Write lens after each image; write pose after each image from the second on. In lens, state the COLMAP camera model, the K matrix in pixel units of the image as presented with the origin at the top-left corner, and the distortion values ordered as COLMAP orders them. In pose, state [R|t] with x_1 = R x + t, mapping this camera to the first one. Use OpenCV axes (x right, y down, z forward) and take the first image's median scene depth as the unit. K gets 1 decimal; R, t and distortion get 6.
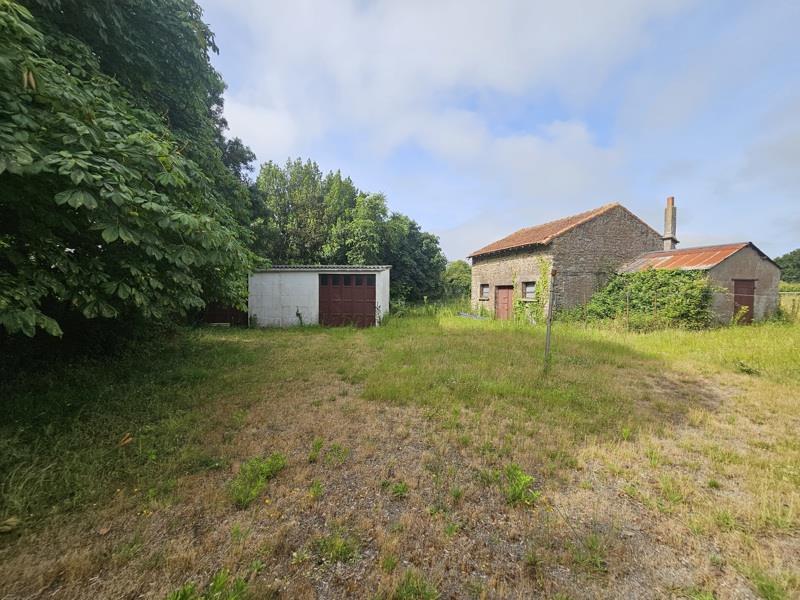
lens RADIAL K [[325.6, 0, 401.9], [0, 325.6, 297.7], [0, 0, 1]] dist [-0.000584, -0.000014]
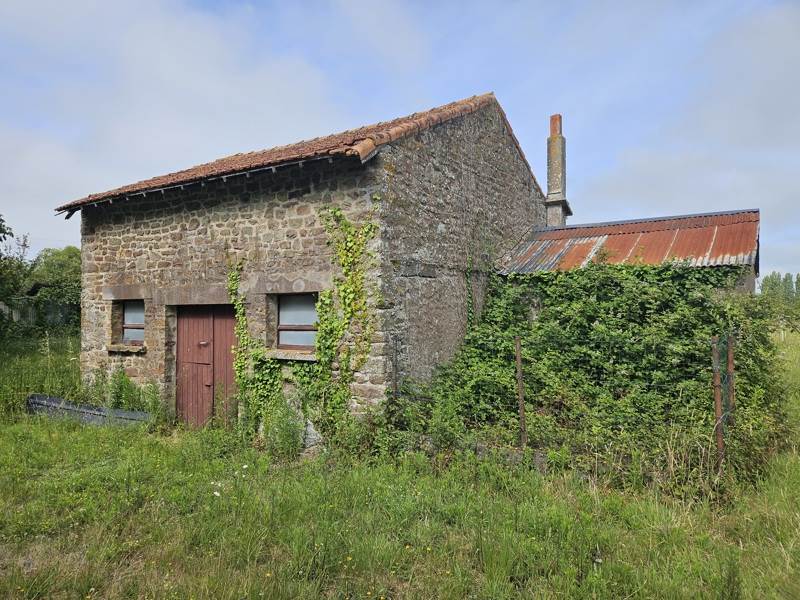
lens RADIAL K [[529.9, 0, 402.2], [0, 529.9, 301.5], [0, 0, 1]] dist [0.027460, 0.001410]
pose [[0.755267, -0.001101, 0.655416, 0.145125], [0.024281, 0.999359, -0.026302, -0.025243], [-0.654967, 0.035779, 0.754810, 0.550762]]
